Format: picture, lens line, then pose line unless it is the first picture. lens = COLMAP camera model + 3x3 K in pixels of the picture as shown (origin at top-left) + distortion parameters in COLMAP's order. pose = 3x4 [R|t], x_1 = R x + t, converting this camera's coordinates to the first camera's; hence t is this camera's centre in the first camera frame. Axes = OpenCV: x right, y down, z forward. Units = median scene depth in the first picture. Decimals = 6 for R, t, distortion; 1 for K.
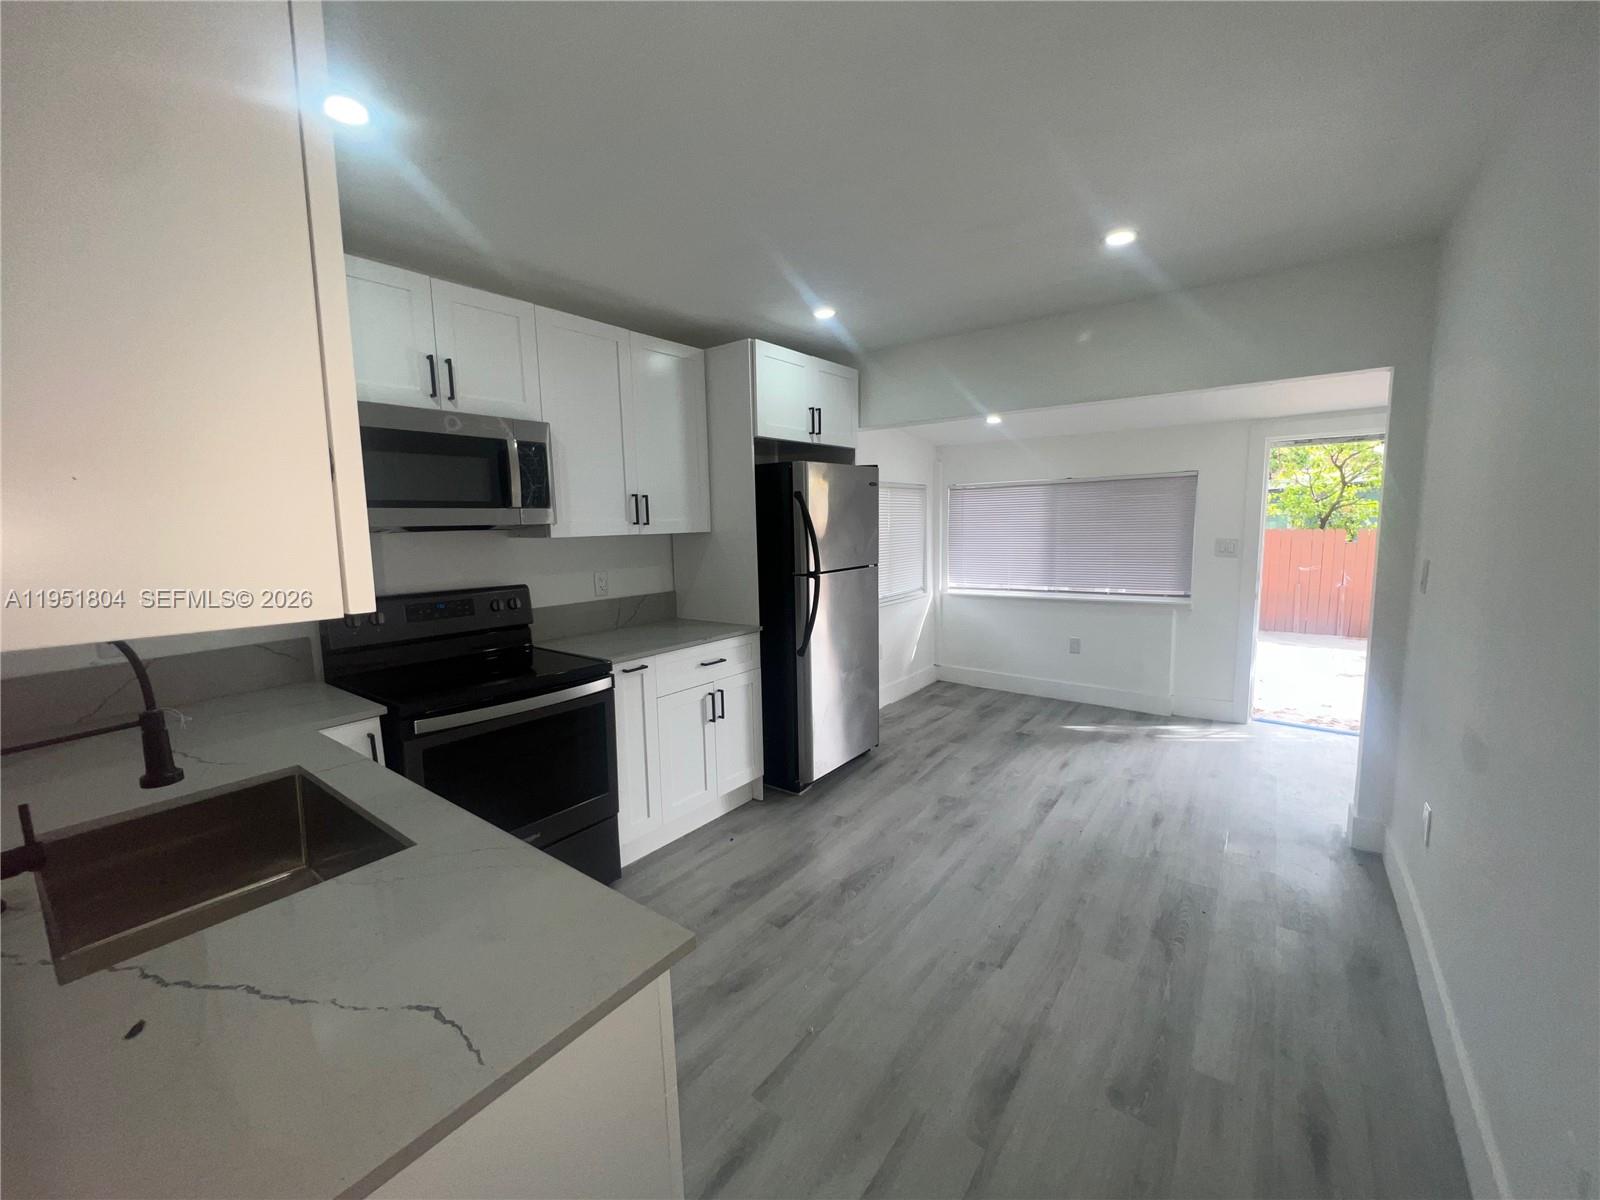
lens RADIAL K [[632.9, 0, 803.1], [0, 632.9, 602.4], [0, 0, 1]] dist [-0.001576, 0.000174]
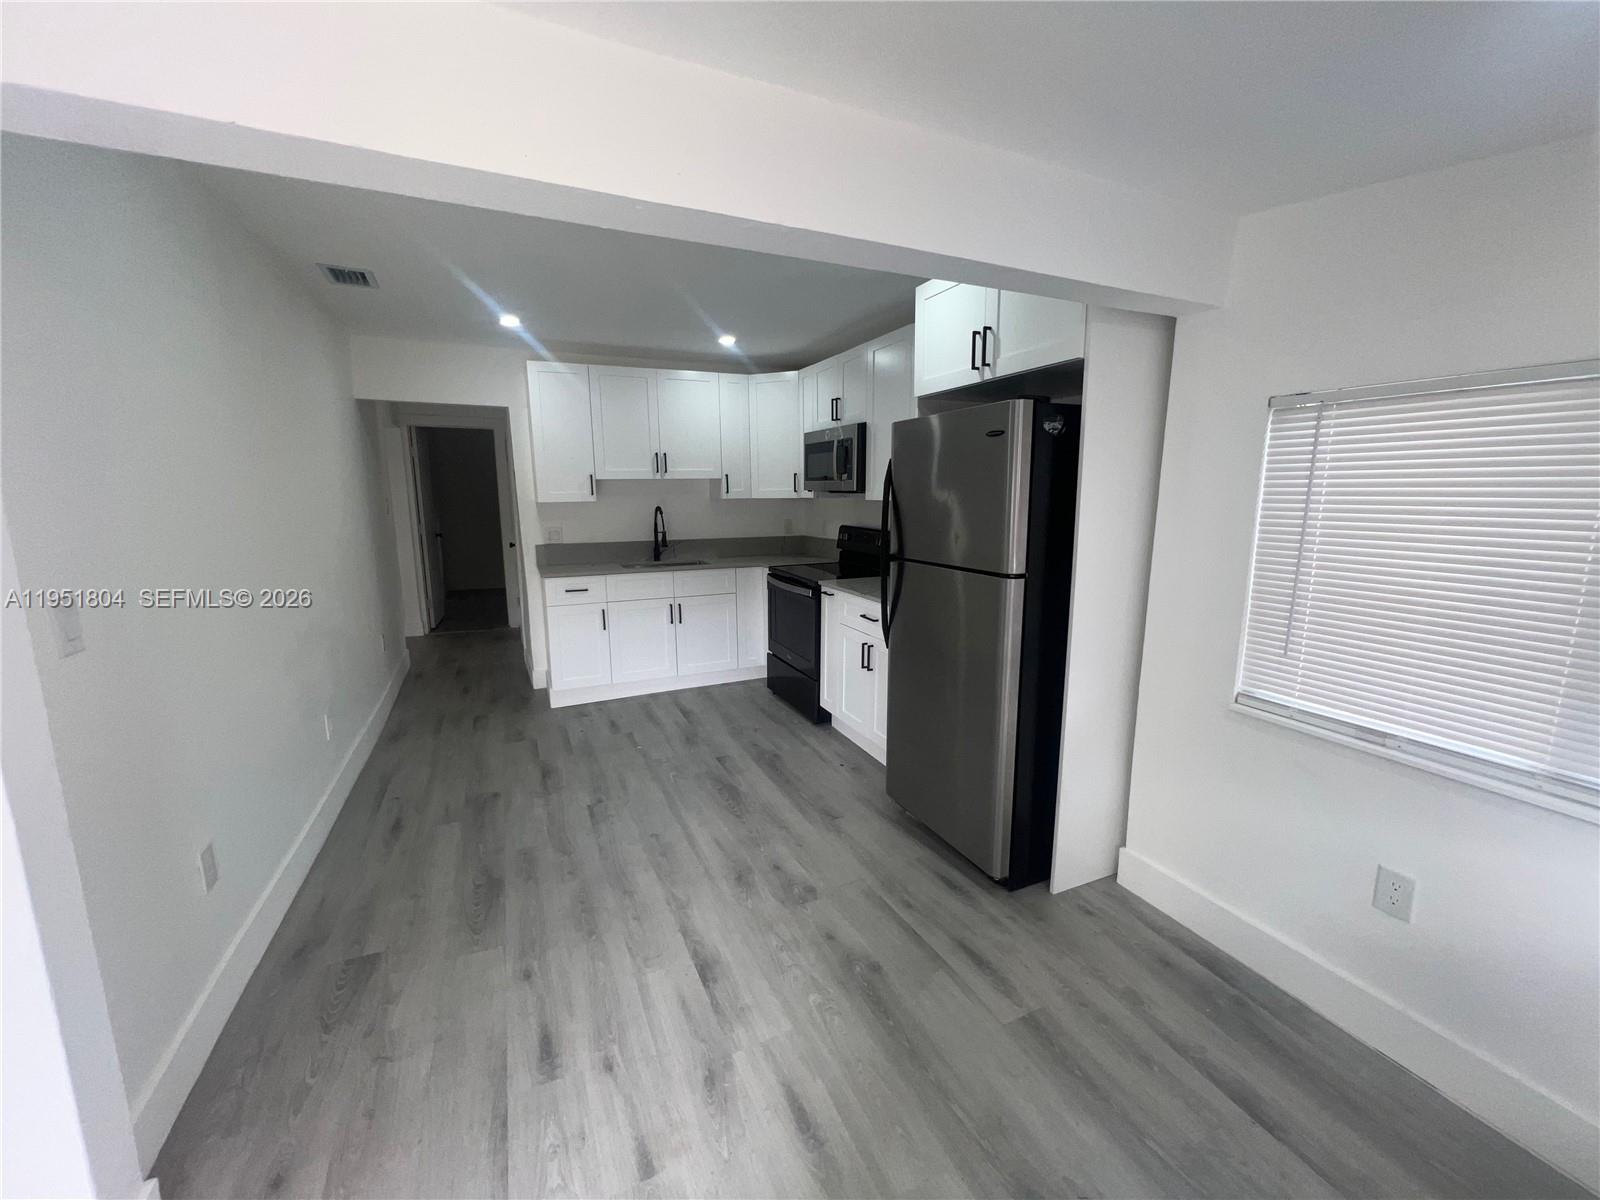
lens RADIAL K [[632.9, 0, 796.4], [0, 632.9, 602.9], [0, 0, 1]] dist [-0.001576, 0.000174]
pose [[-0.479255, 0.178440, -0.859345, 0.632785], [-0.099901, 0.961660, 0.255400, -0.147224], [0.871972, 0.208251, -0.443054, 0.994157]]
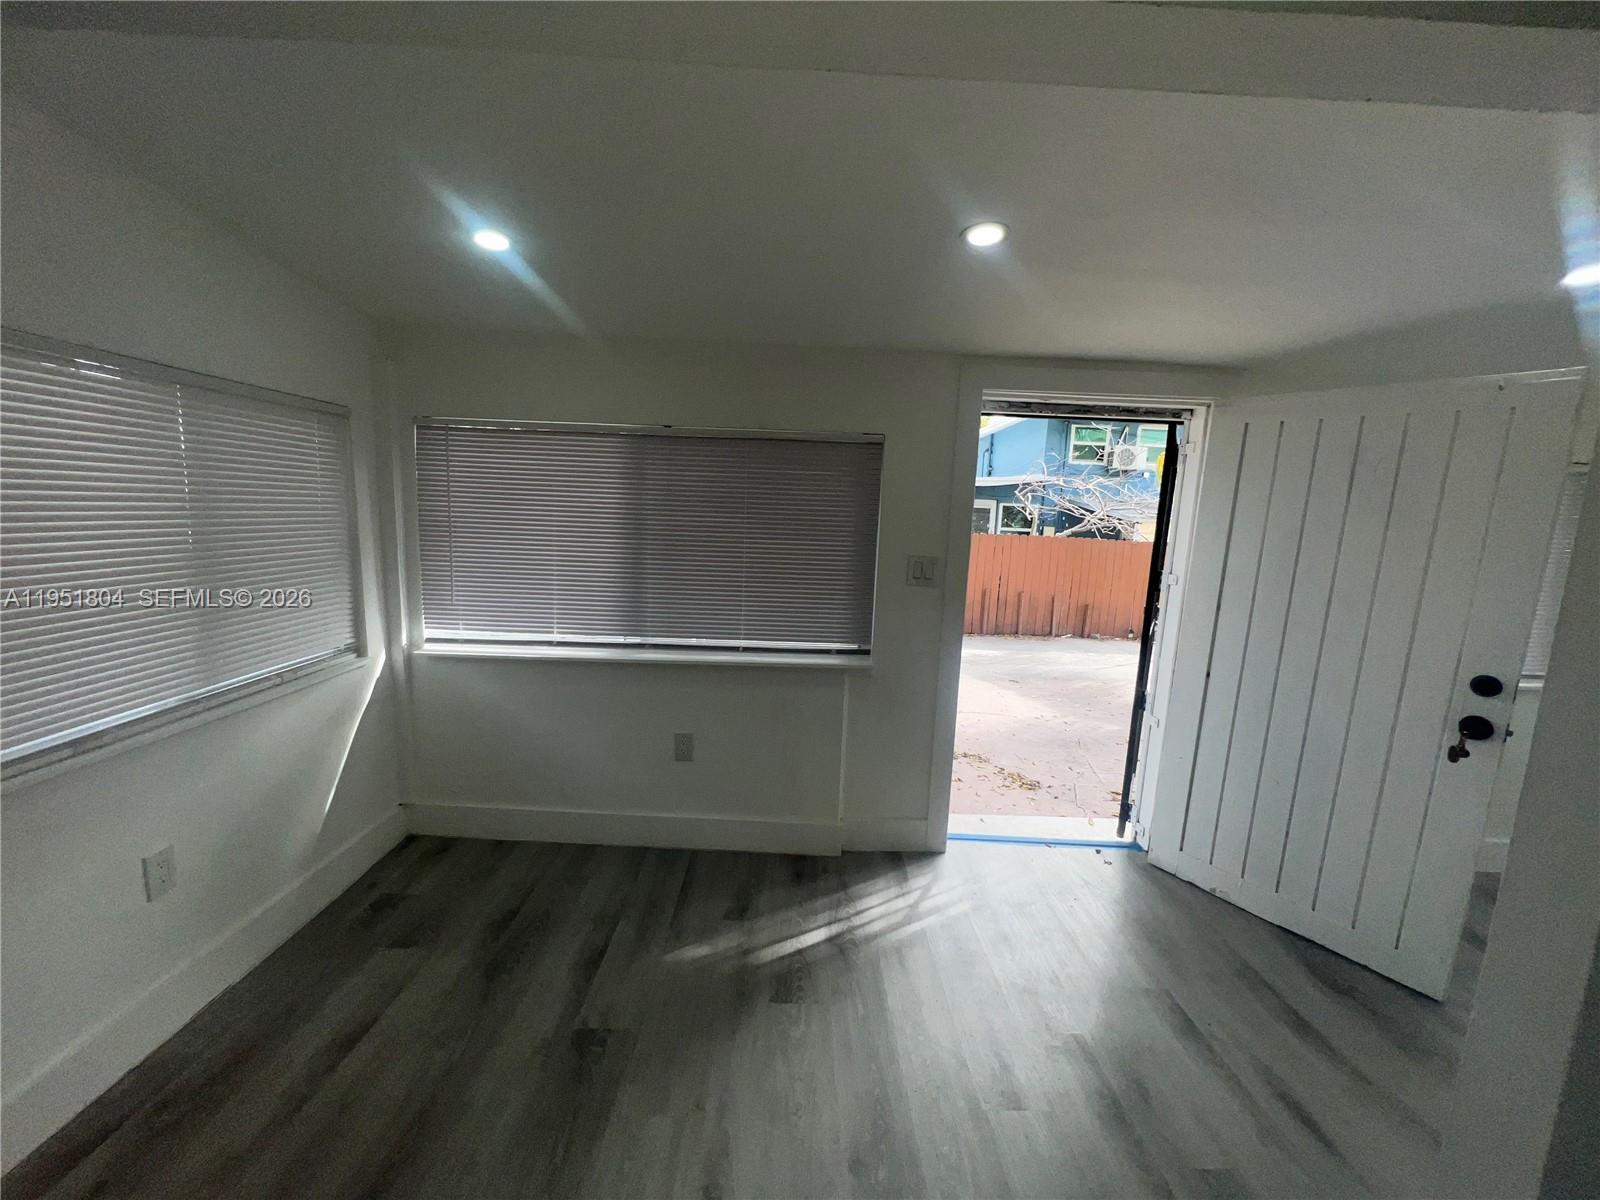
lens RADIAL K [[632.9, 0, 799.0], [0, 632.9, 602.7], [0, 0, 1]] dist [-0.001576, 0.000174]
pose [[0.796423, -0.033621, 0.603804, 0.229692], [0.018021, 0.999329, 0.031875, -0.082201], [-0.604471, -0.014505, 0.796495, 0.629082]]
